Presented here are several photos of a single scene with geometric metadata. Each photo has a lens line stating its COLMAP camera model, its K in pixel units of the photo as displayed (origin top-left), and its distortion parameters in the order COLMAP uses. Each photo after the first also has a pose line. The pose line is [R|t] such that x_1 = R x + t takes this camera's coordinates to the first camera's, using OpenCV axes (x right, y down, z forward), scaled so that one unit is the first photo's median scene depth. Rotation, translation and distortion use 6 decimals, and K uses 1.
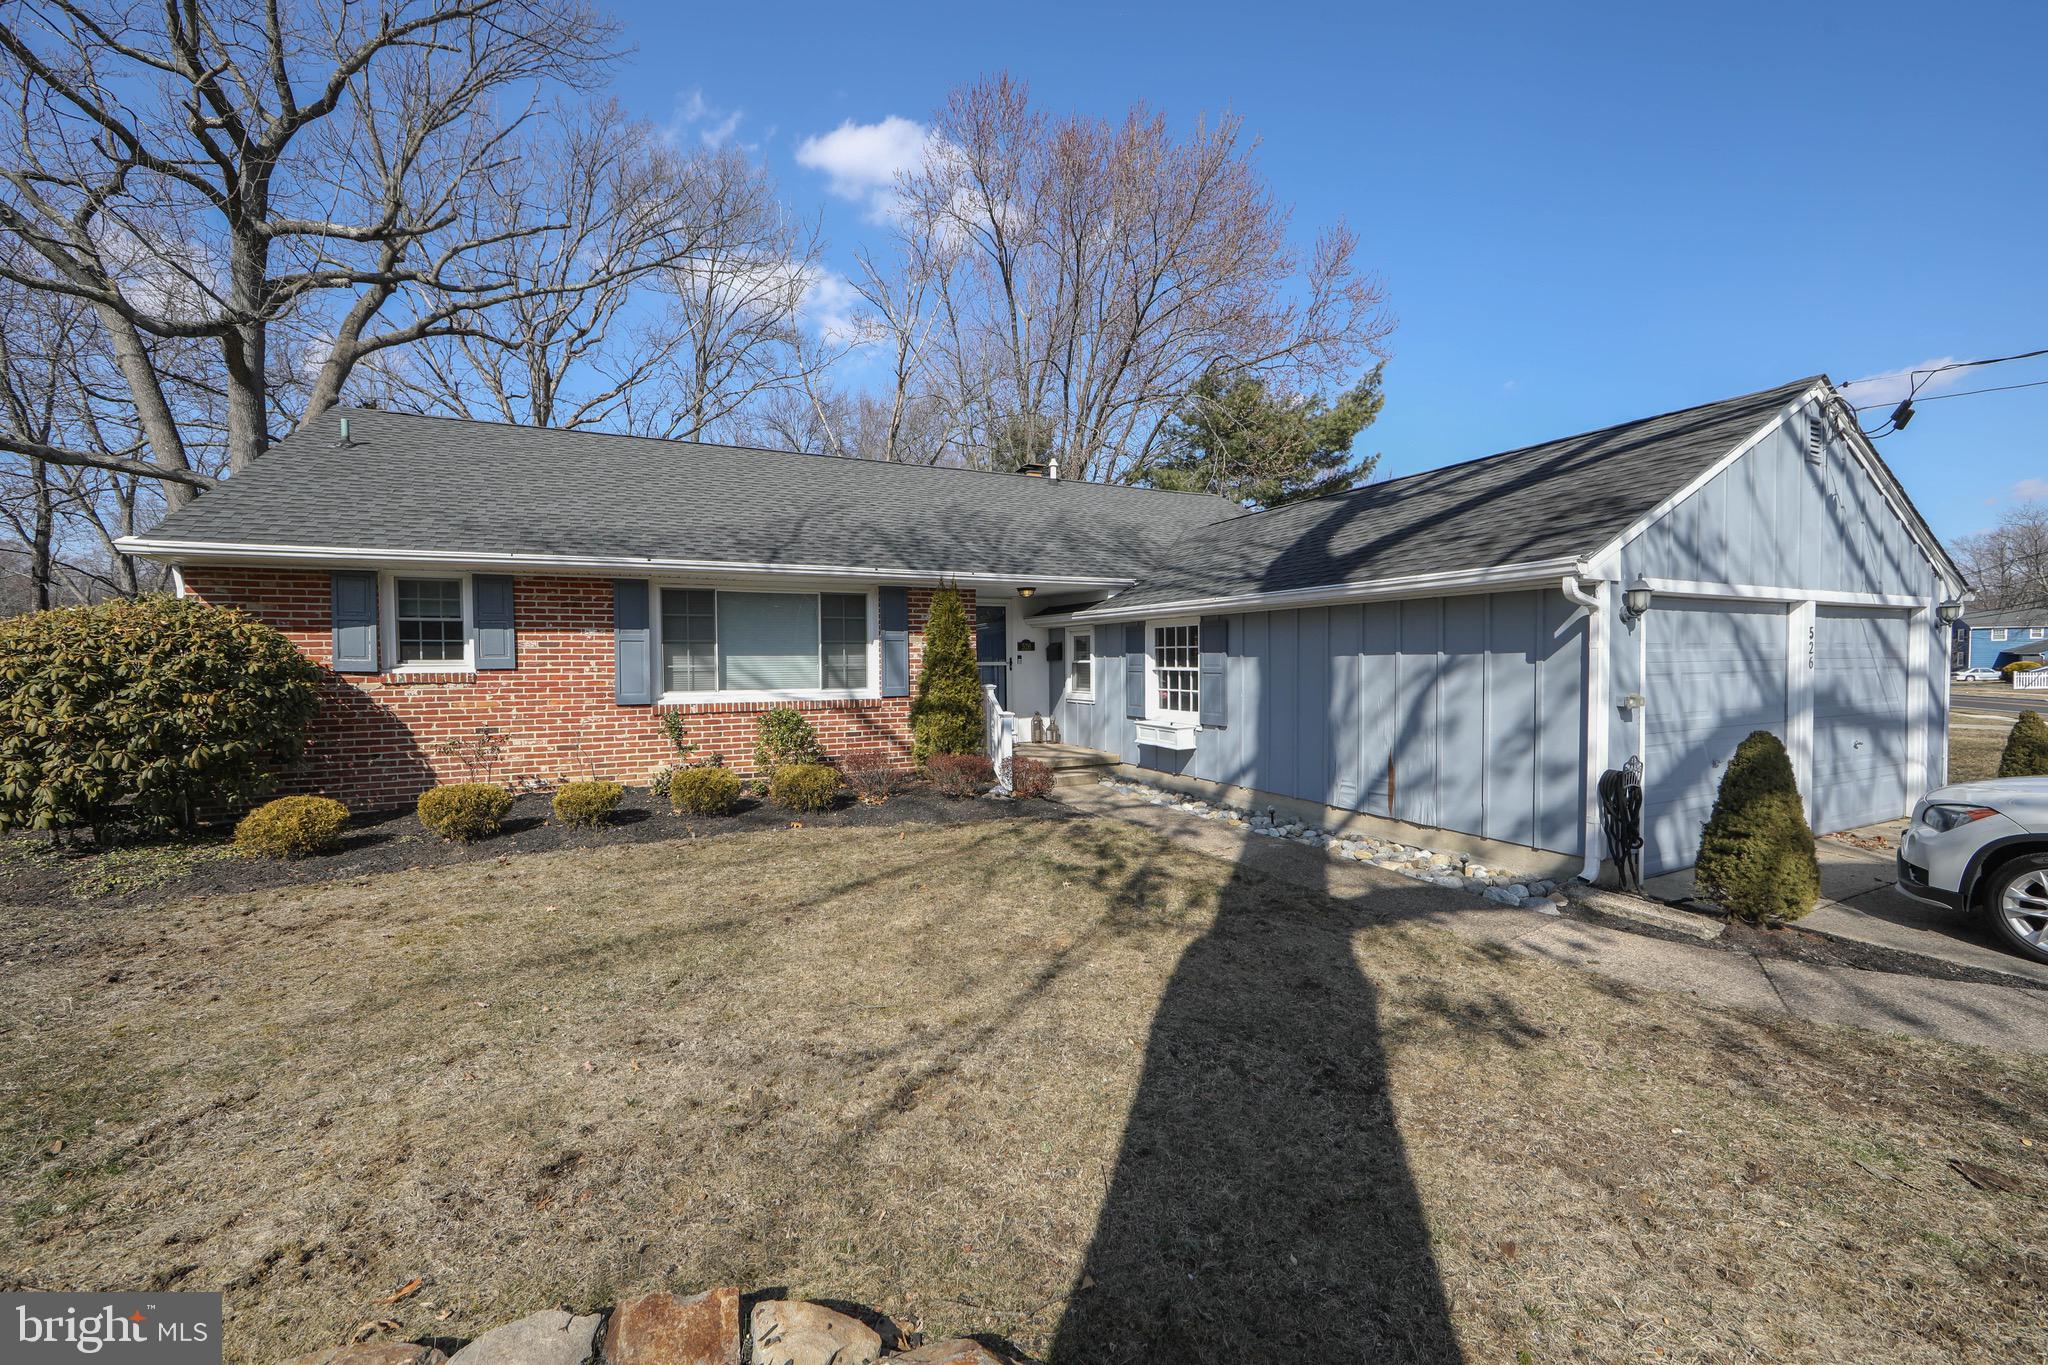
lens RADIAL K [[788.9, 0, 1010.4], [0, 788.9, 681.1], [0, 0, 1]] dist [-0.006939, 0.001128]
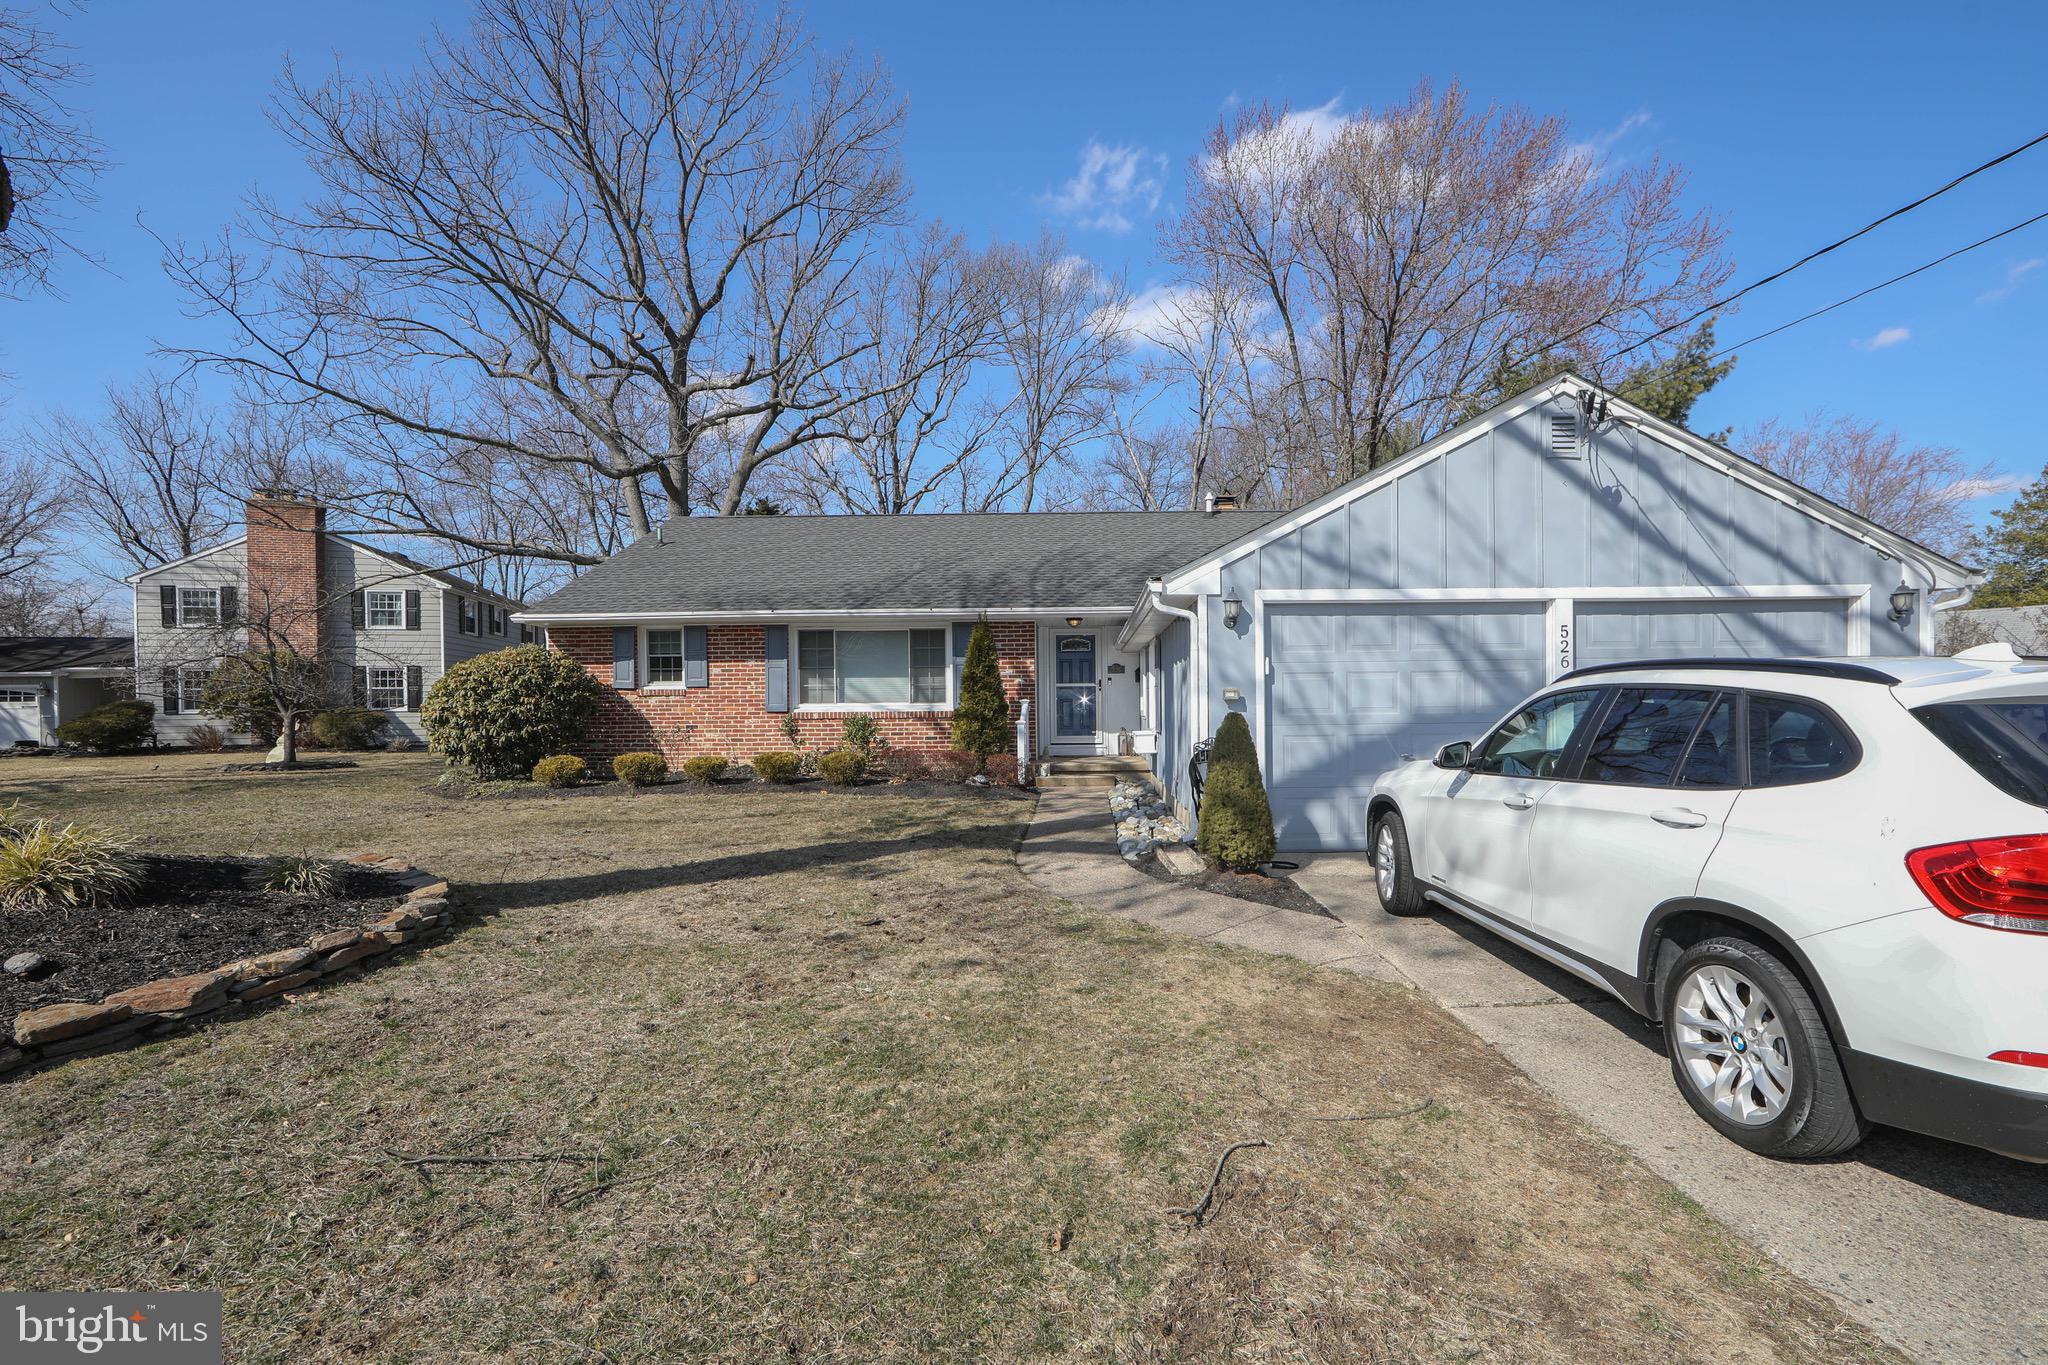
lens RADIAL K [[842.1, 0, 1066.6], [0, 842.1, 716.0], [0, 0, 1]] dist [-0.004865, 0.000156]
pose [[0.901191, 0.006073, -0.433380, 0.680117], [-0.009089, 0.999947, -0.004888, 0.041106], [0.433327, 0.008343, 0.901198, -0.162085]]
